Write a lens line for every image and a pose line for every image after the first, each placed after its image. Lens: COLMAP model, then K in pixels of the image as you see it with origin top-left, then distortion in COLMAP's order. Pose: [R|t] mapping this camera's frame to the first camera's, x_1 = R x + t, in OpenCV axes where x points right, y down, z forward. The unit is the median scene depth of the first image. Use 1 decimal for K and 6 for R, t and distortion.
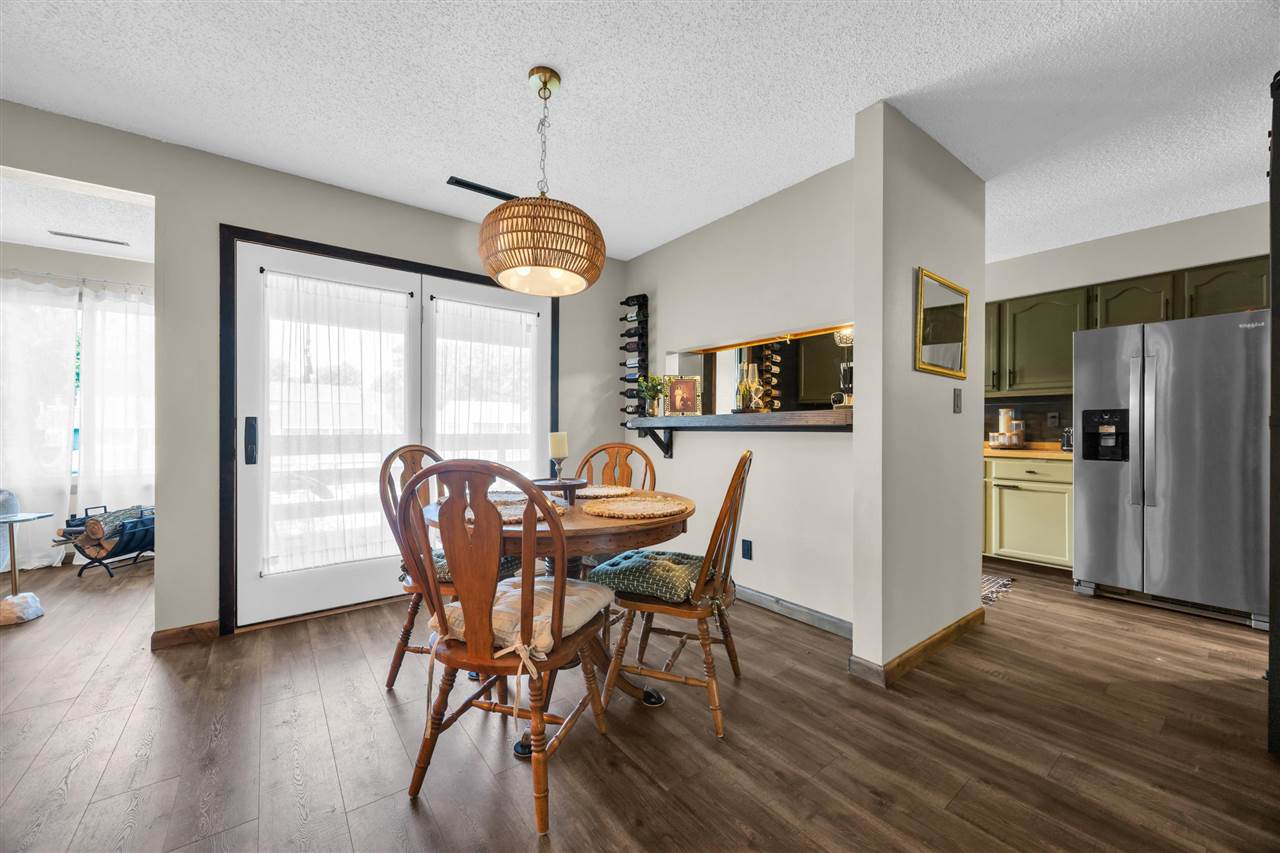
lens RADIAL K [[494.8, 0, 640.7], [0, 494.8, 428.9], [0, 0, 1]] dist [0.000800, -0.000091]
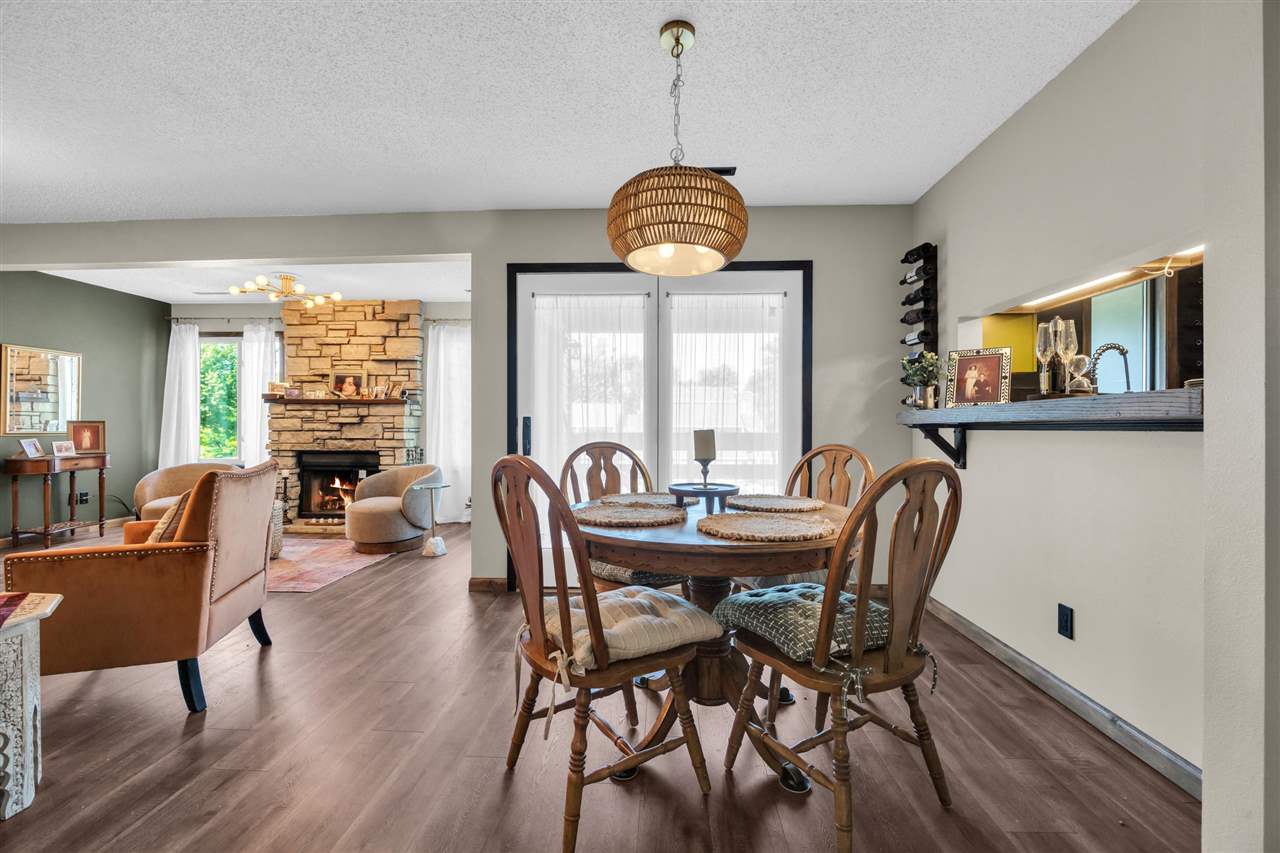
lens RADIAL K [[543.1, 0, 640.1], [0, 543.1, 423.7], [0, 0, 1]] dist [-0.005191, -0.000064]
pose [[0.762225, -0.003001, -0.647305, 0.297478], [-0.002396, 0.999969, -0.007457, 0.003811], [0.647308, 0.007235, 0.762195, 0.165544]]
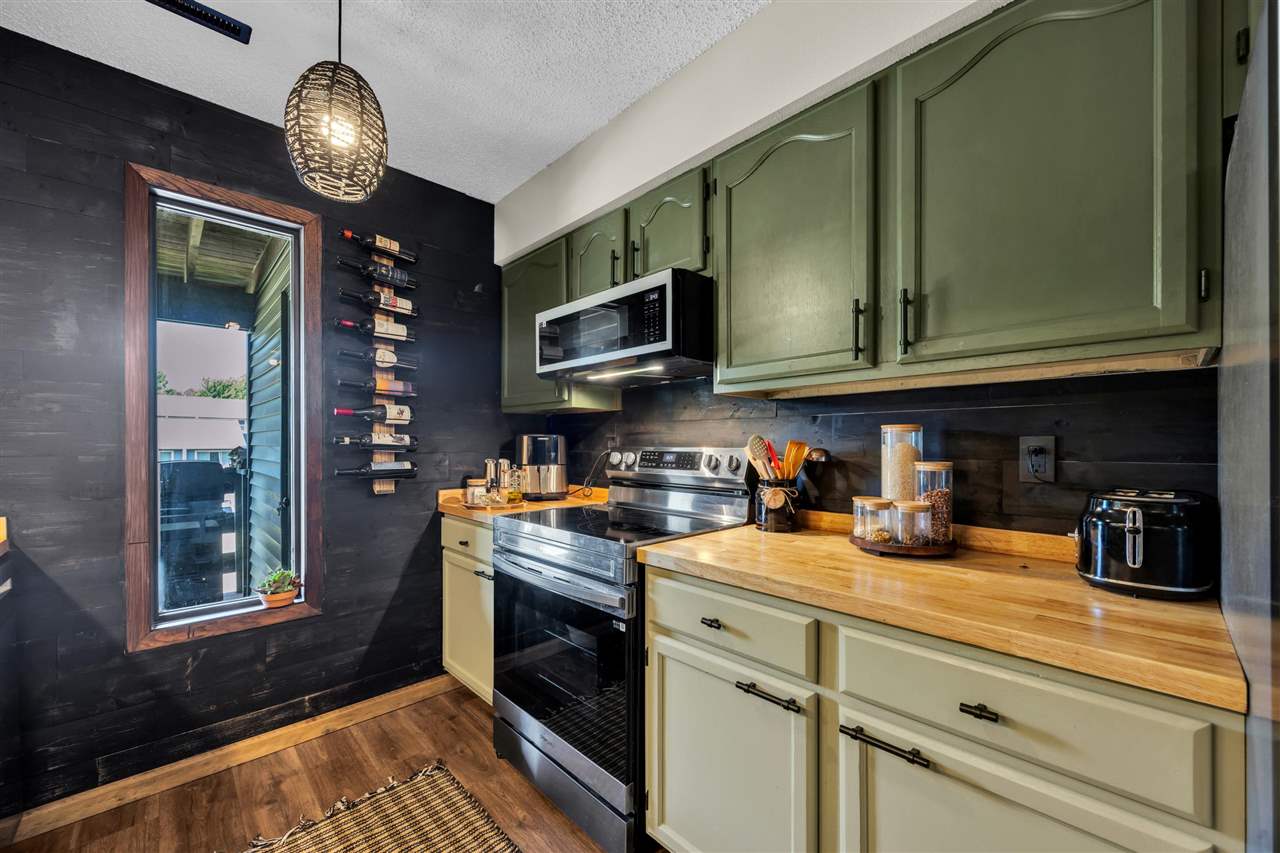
lens RADIAL K [[494.8, 0, 644.3], [0, 494.8, 444.9], [0, 0, 1]] dist [0.000800, -0.000091]
pose [[0.994027, -0.002546, 0.109107, 0.459857], [0.002896, 0.999991, -0.003052, -0.022894], [-0.109098, 0.003349, 0.994025, 0.596220]]
